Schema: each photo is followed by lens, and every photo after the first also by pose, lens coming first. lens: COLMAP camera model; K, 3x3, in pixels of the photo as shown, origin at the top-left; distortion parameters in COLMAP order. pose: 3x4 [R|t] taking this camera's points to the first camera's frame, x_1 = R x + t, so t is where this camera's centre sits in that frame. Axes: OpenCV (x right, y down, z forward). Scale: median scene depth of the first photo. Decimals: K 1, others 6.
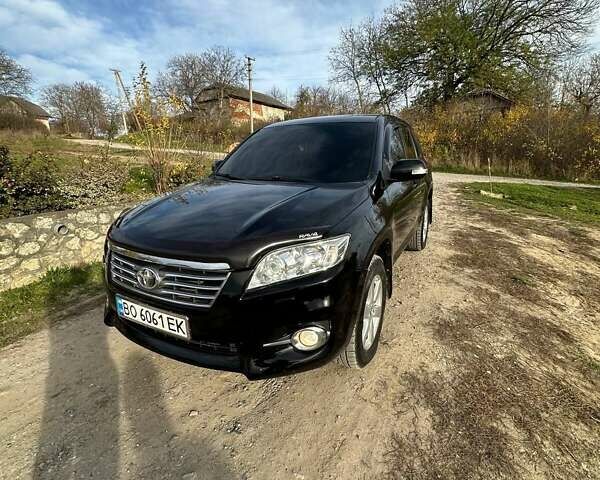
lens RADIAL K [[318.8, 0, 299.7], [0, 318.8, 241.7], [0, 0, 1]] dist [-0.002475, 0.000028]
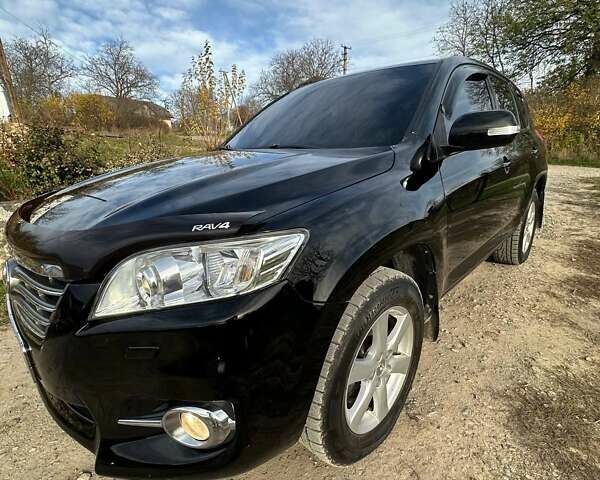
lens RADIAL K [[318.8, 0, 299.3], [0, 318.8, 241.1], [0, 0, 1]] dist [-0.004357, 0.001148]
pose [[0.957812, 0.071229, -0.278429, 0.133528], [-0.067820, 0.997458, 0.021873, -0.007896], [0.279279, -0.002067, 0.960208, 0.236469]]
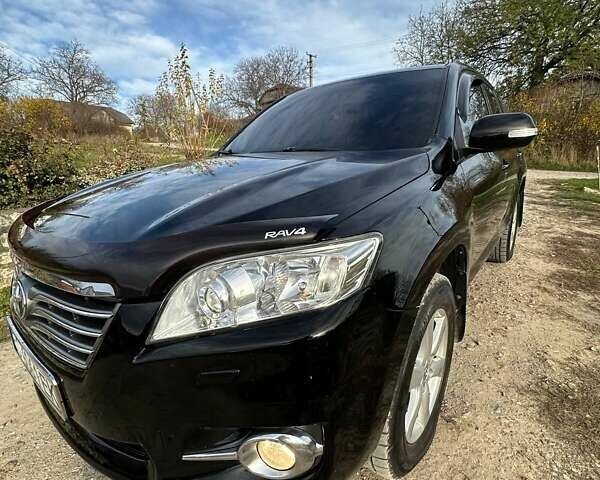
lens RADIAL K [[318.8, 0, 299.3], [0, 318.8, 241.1], [0, 0, 1]] dist [-0.004357, 0.001148]
pose [[0.982143, 0.034075, -0.185024, 0.058487], [-0.034950, 0.999388, -0.001471, -0.003819], [0.184861, 0.007911, 0.982733, 0.234207]]
